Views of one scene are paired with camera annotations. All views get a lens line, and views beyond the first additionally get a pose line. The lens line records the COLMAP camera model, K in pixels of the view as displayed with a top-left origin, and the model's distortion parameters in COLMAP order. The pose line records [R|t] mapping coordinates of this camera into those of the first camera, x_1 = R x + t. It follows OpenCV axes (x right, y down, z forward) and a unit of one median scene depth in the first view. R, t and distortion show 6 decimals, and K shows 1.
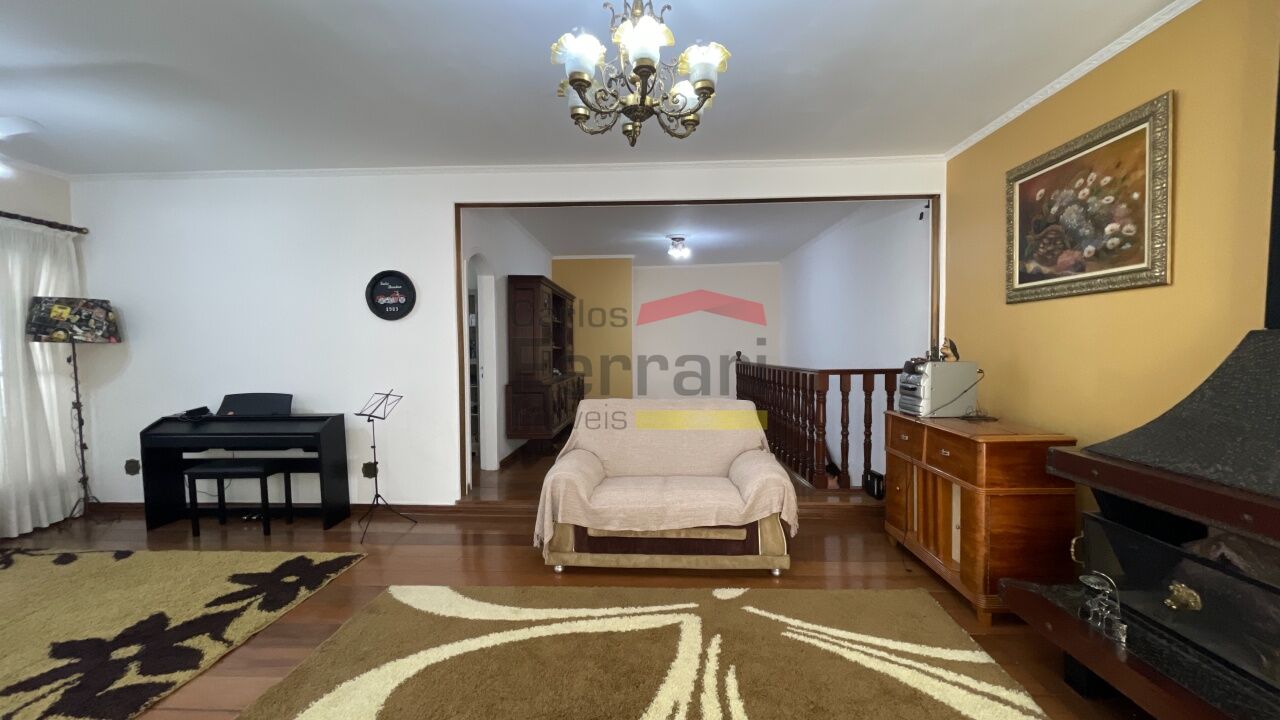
lens RADIAL K [[514.0, 0, 645.6], [0, 514.0, 370.5], [0, 0, 1]] dist [0.002369, -0.001595]
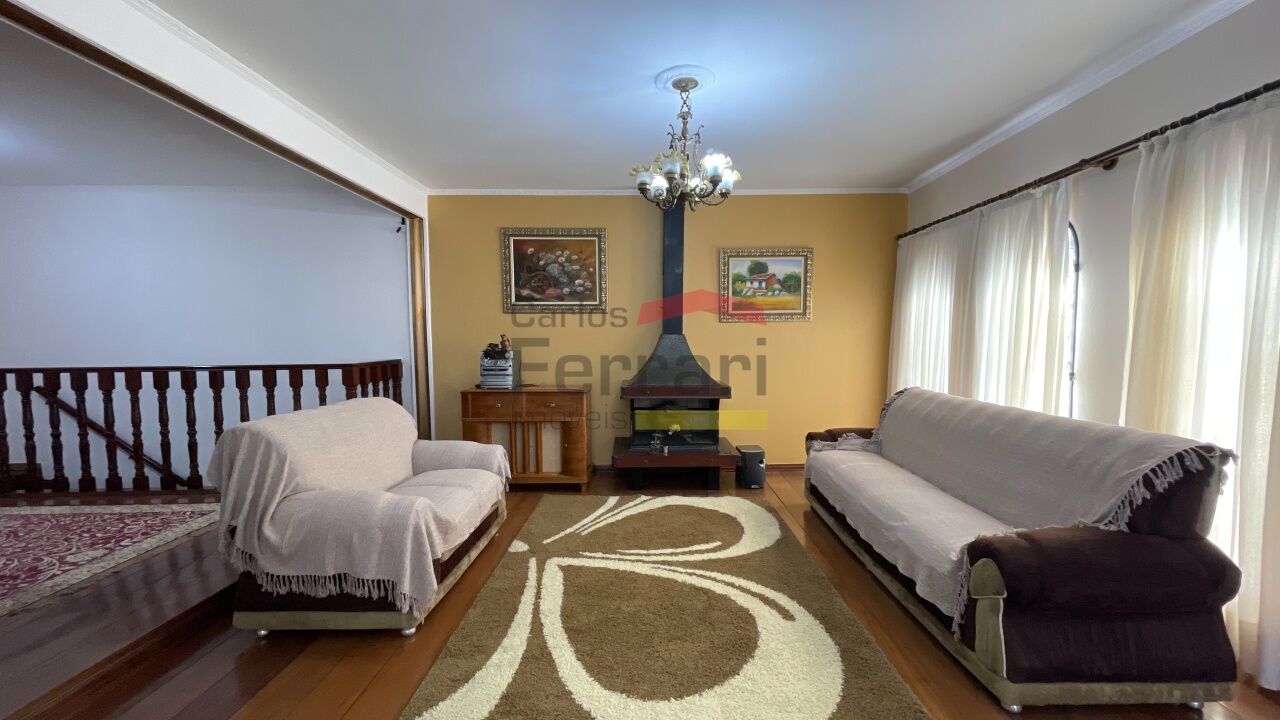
lens RADIAL K [[514.0, 0, 645.9], [0, 514.0, 371.5], [0, 0, 1]] dist [0.002369, -0.001595]
pose [[-0.039553, -0.055912, 0.997652, -1.032085], [0.046437, 0.997252, 0.057730, -0.025519], [-0.998138, 0.048611, -0.036848, 0.743996]]
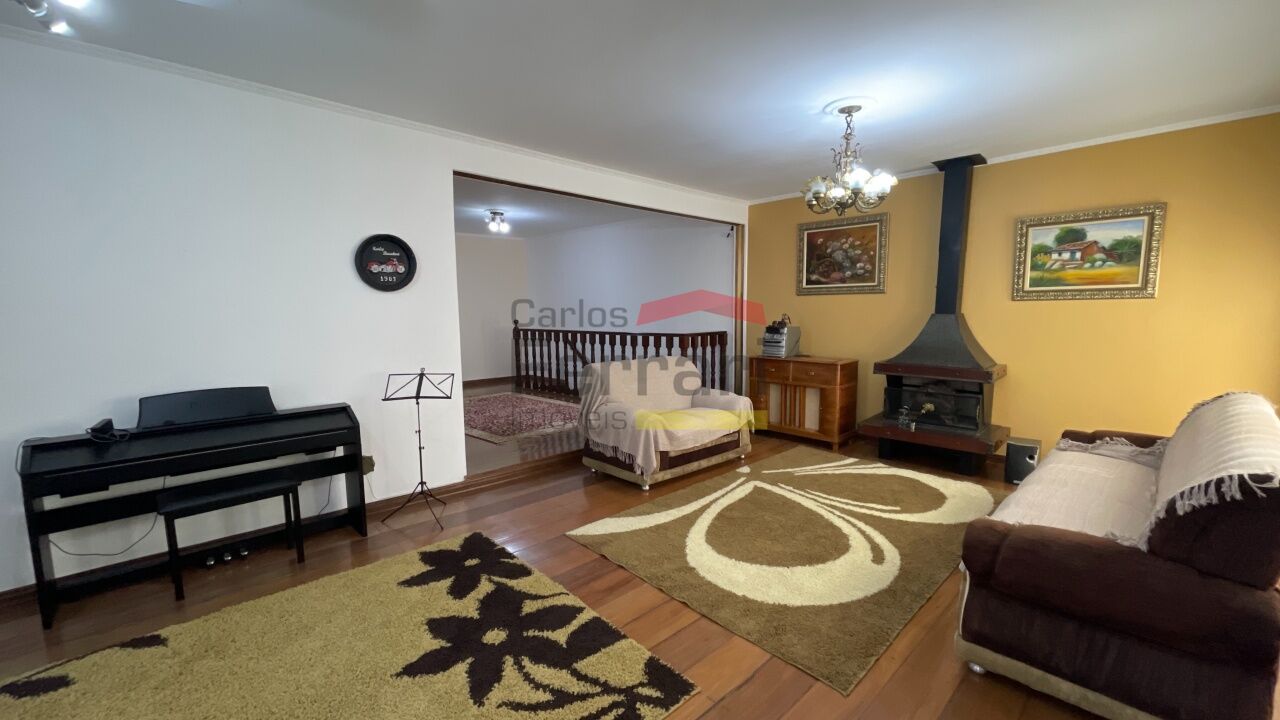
lens RADIAL K [[514.0, 0, 647.4], [0, 514.0, 371.8], [0, 0, 1]] dist [0.002369, -0.001595]
pose [[0.690361, -0.084219, 0.718546, -1.237086], [0.031776, 0.995773, 0.086182, -0.033943], [-0.722767, -0.036664, 0.690119, 0.098017]]
